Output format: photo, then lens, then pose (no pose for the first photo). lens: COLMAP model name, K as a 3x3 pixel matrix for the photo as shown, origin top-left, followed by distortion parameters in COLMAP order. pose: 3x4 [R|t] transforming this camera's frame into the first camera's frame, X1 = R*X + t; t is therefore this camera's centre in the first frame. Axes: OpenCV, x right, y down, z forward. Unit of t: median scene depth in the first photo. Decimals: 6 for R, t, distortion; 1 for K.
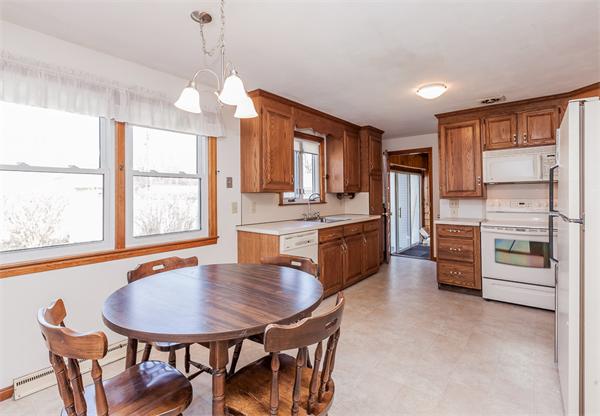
lens RADIAL K [[300.5, 0, 285.2], [0, 300.5, 192.0], [0, 0, 1]] dist [0.000992, 0.000410]
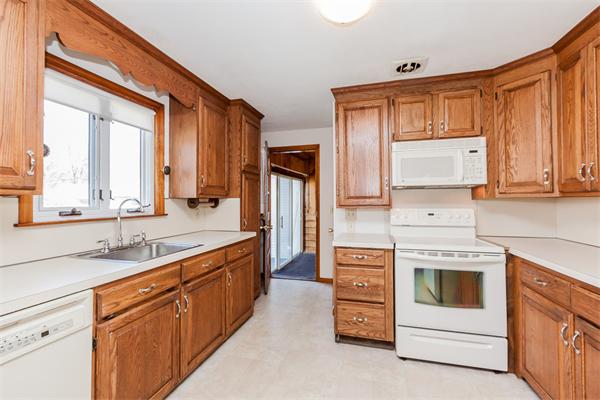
lens RADIAL K [[266.4, 0, 299.4], [0, 266.4, 198.5], [0, 0, 1]] dist [-0.000055, -0.000038]
pose [[0.906447, 0.010578, 0.422186, 0.176462], [-0.010592, 0.999941, -0.002312, 0.002603], [-0.422186, -0.002375, 0.906506, 0.483497]]
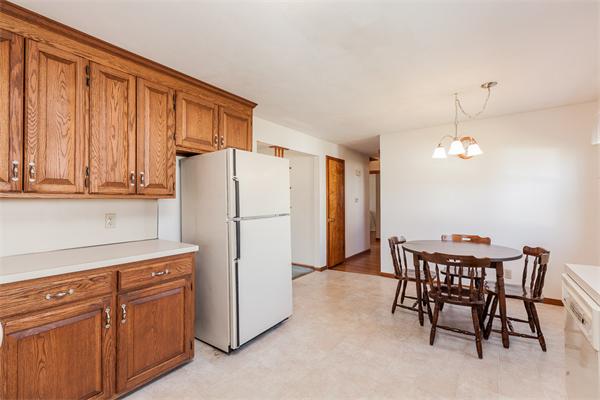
lens RADIAL K [[266.4, 0, 299.4], [0, 266.4, 198.5], [0, 0, 1]] dist [-0.000055, -0.000038]
pose [[-0.996762, 0.007864, -0.080022, 0.384857], [0.009494, 0.999755, -0.020012, 0.006846], [0.079845, -0.020707, -0.996592, 1.074299]]
